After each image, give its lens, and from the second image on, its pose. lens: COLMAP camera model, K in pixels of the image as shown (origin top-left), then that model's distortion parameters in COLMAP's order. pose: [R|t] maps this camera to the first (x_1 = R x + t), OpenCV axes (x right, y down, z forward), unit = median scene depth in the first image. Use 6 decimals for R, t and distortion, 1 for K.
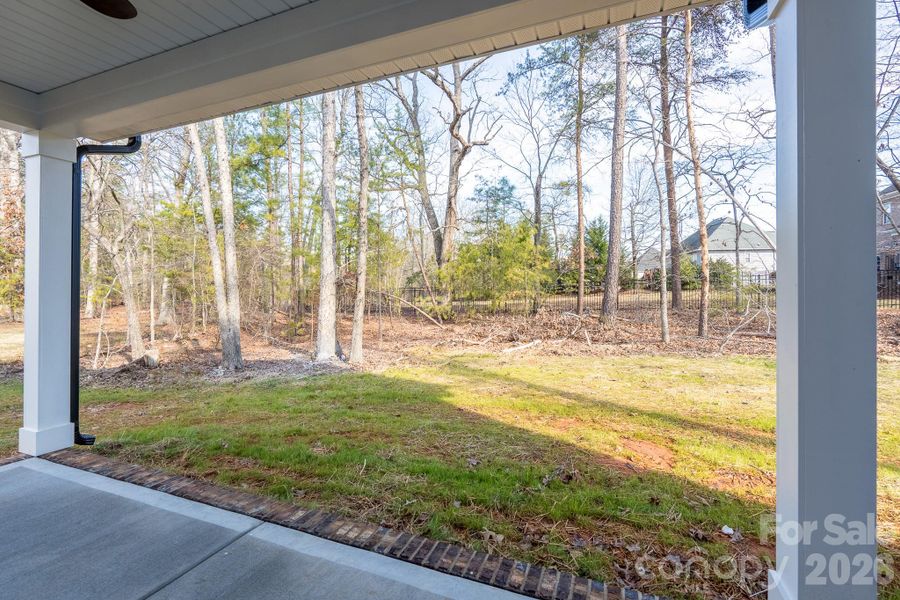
lens RADIAL K [[407.7, 0, 451.5], [0, 407.7, 301.7], [0, 0, 1]] dist [-0.000765, -0.000103]
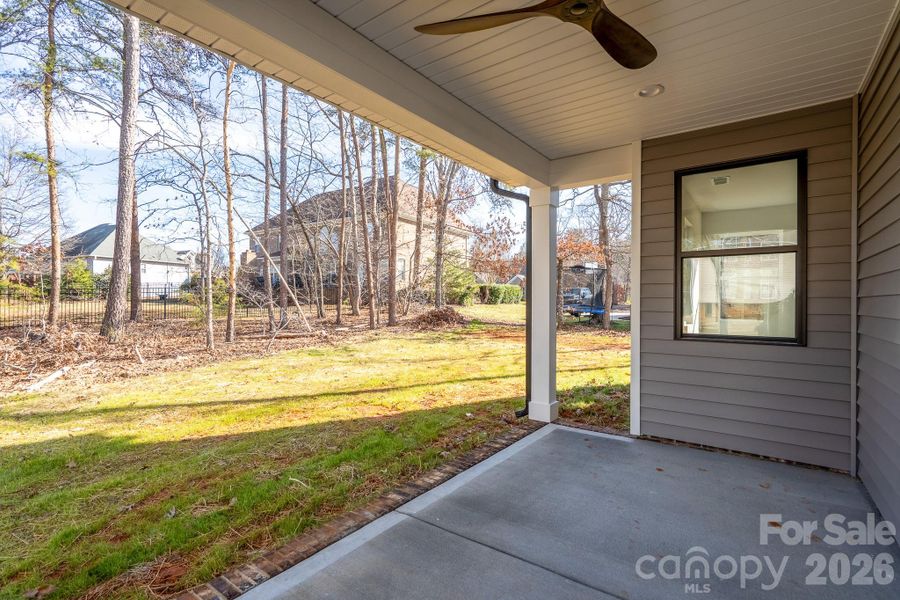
lens RADIAL K [[407.7, 0, 451.5], [0, 407.7, 301.7], [0, 0, 1]] dist [-0.000765, -0.000103]
pose [[0.264821, 0.002303, 0.964295, -1.392323], [0.024864, 0.999648, -0.009216, -0.002571], [-0.963977, 0.026417, 0.264670, 0.522141]]
